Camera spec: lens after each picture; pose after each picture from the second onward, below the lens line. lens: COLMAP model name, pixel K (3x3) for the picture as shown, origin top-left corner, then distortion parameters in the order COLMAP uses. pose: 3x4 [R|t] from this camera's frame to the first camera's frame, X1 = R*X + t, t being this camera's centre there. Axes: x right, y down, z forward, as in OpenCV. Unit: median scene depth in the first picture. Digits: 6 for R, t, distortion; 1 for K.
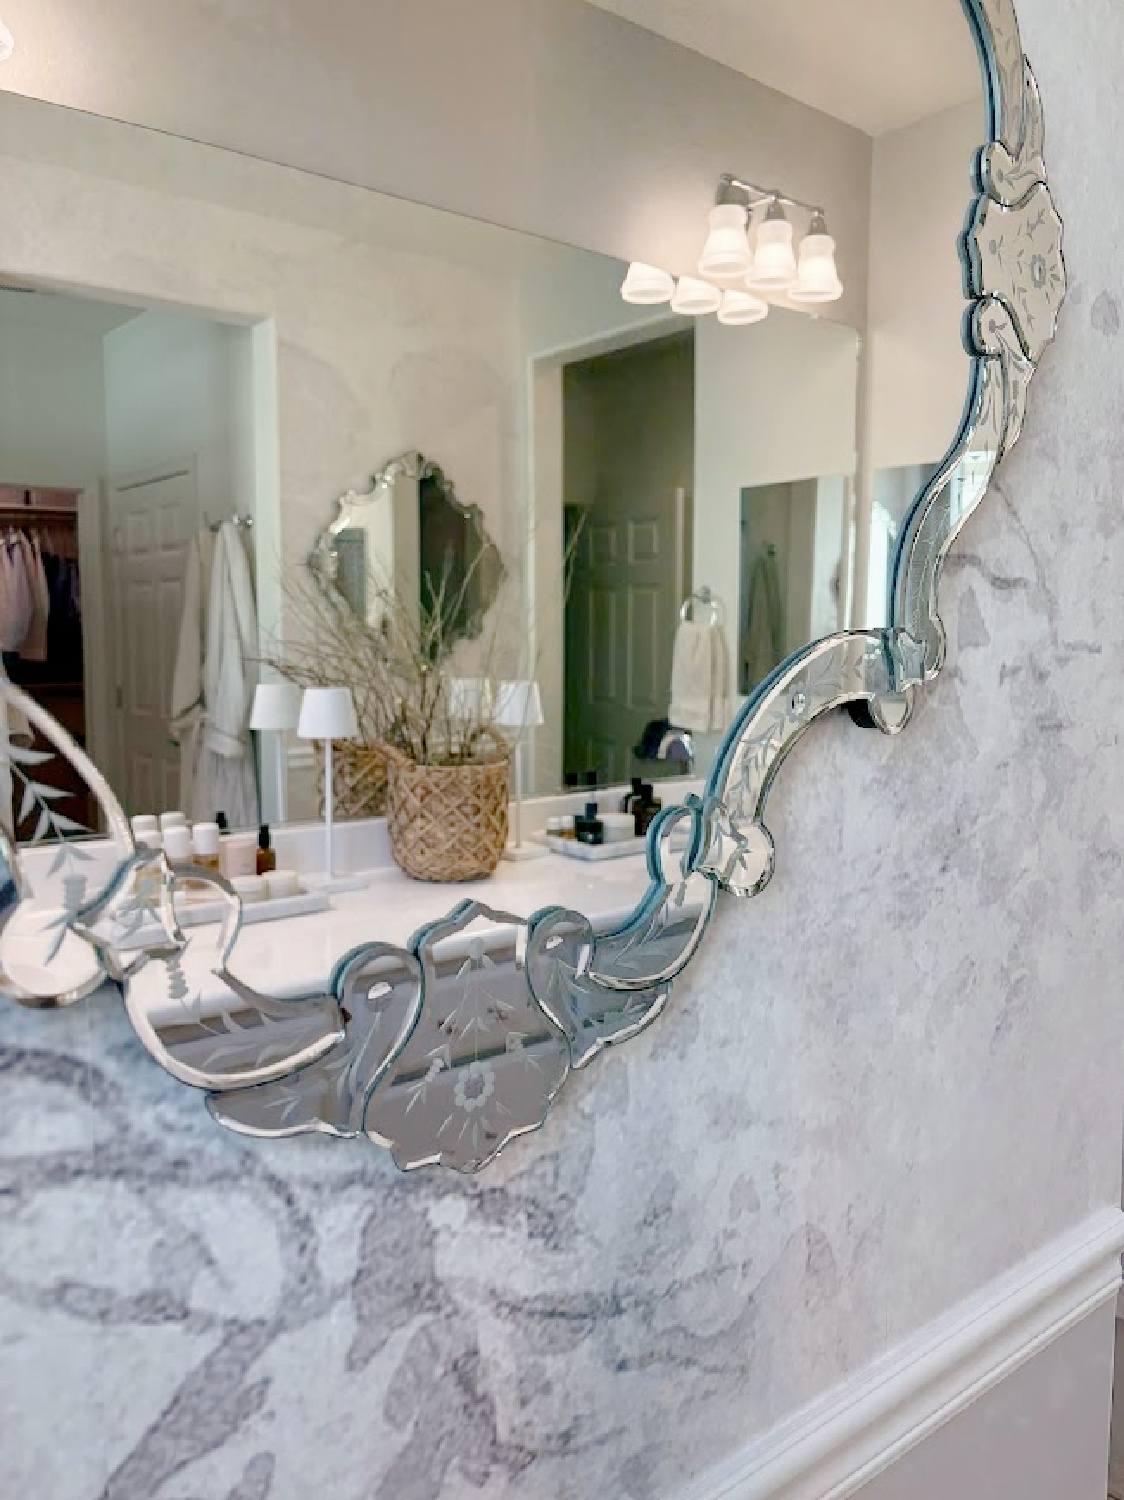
lens RADIAL K [[1151.1, 0, 562.0], [0, 1151.1, 750.0], [0, 0, 1]] dist [0.057527, -0.115960]
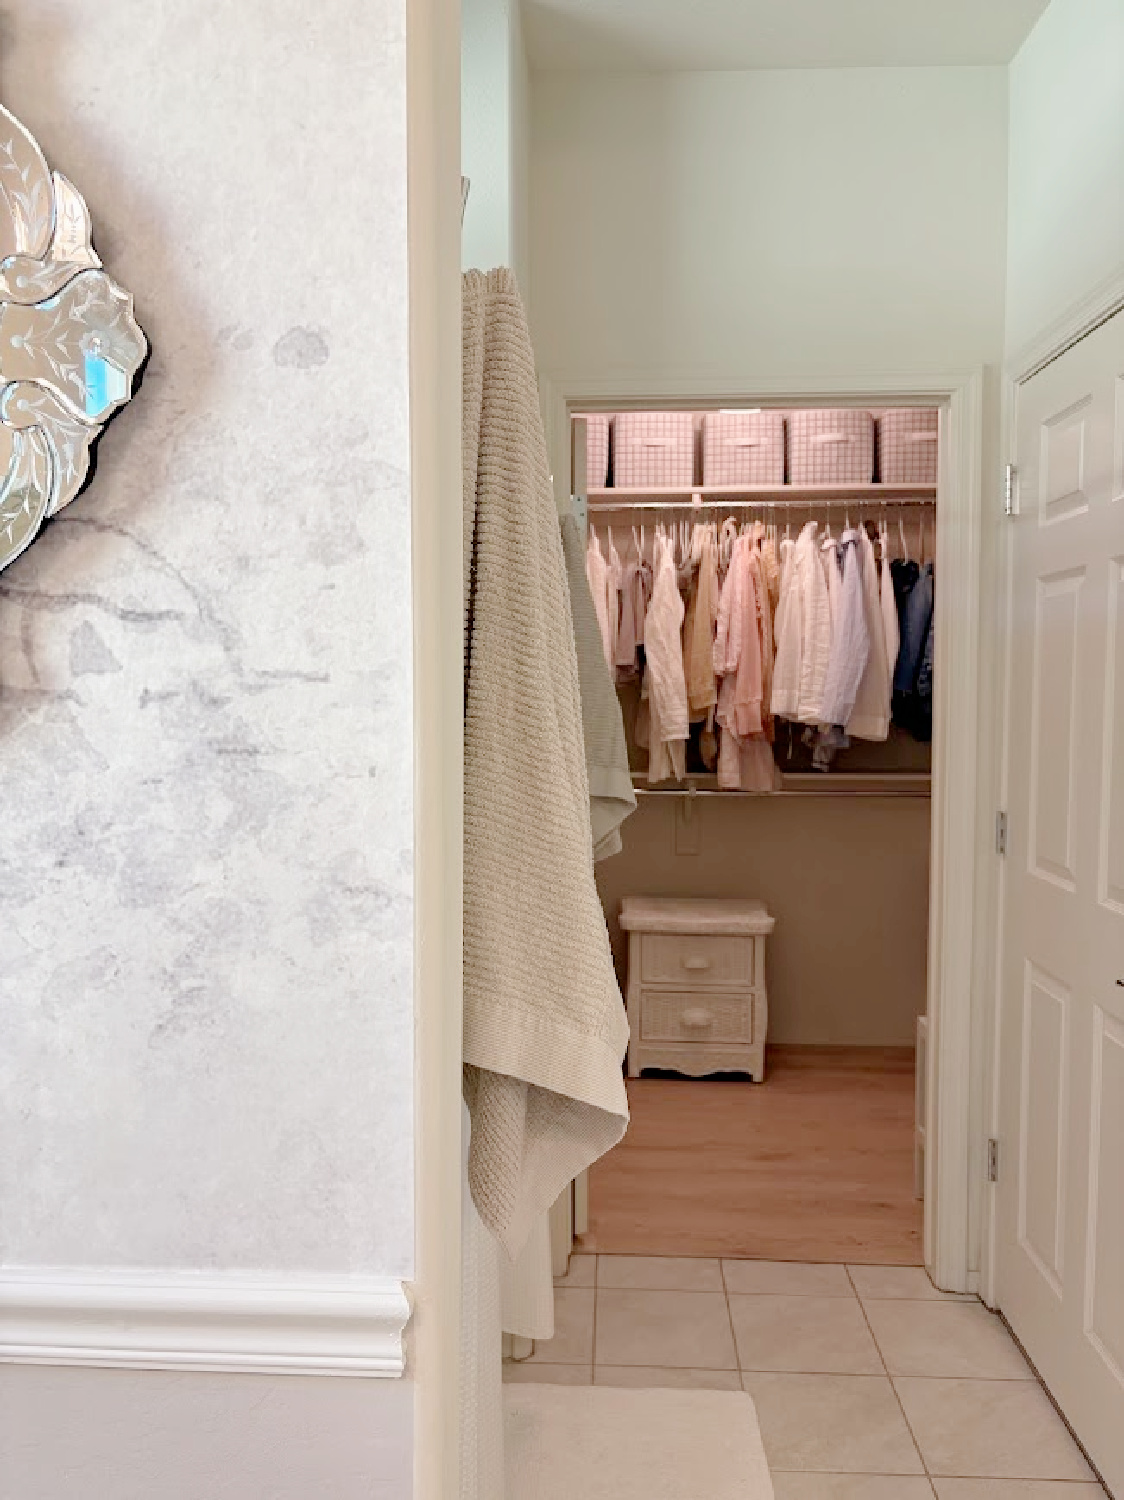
lens RADIAL K [[1151.1, 0, 562.0], [0, 1151.1, 750.0], [0, 0, 1]] dist [0.057527, -0.115960]
pose [[0.729189, 0.036188, -0.683355, 1.422410], [-0.070577, 0.997253, -0.022500, -0.019388], [0.680663, 0.064636, 0.729740, 0.465724]]
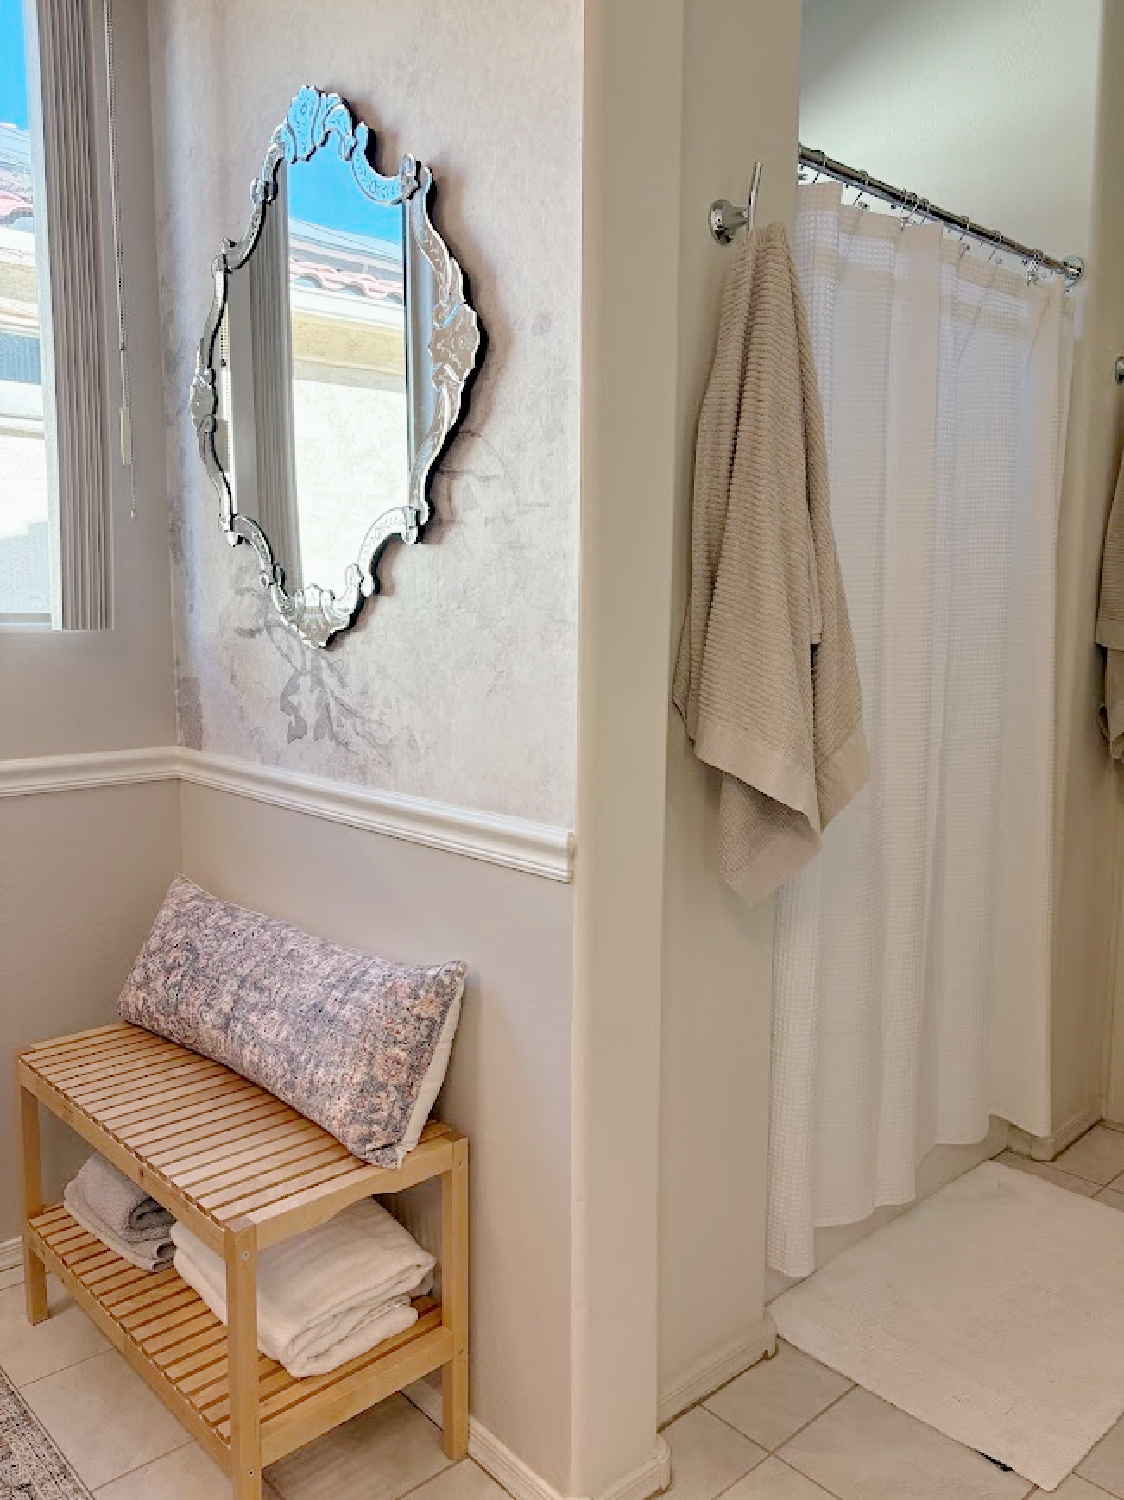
lens RADIAL K [[1151.1, 0, 562.0], [0, 1151.1, 750.0], [0, 0, 1]] dist [0.057527, -0.115960]
pose [[0.045622, 0.124587, -0.991159, 2.573100], [-0.101279, 0.987657, 0.119485, 0.084605], [0.993811, 0.094933, 0.057676, 1.052765]]
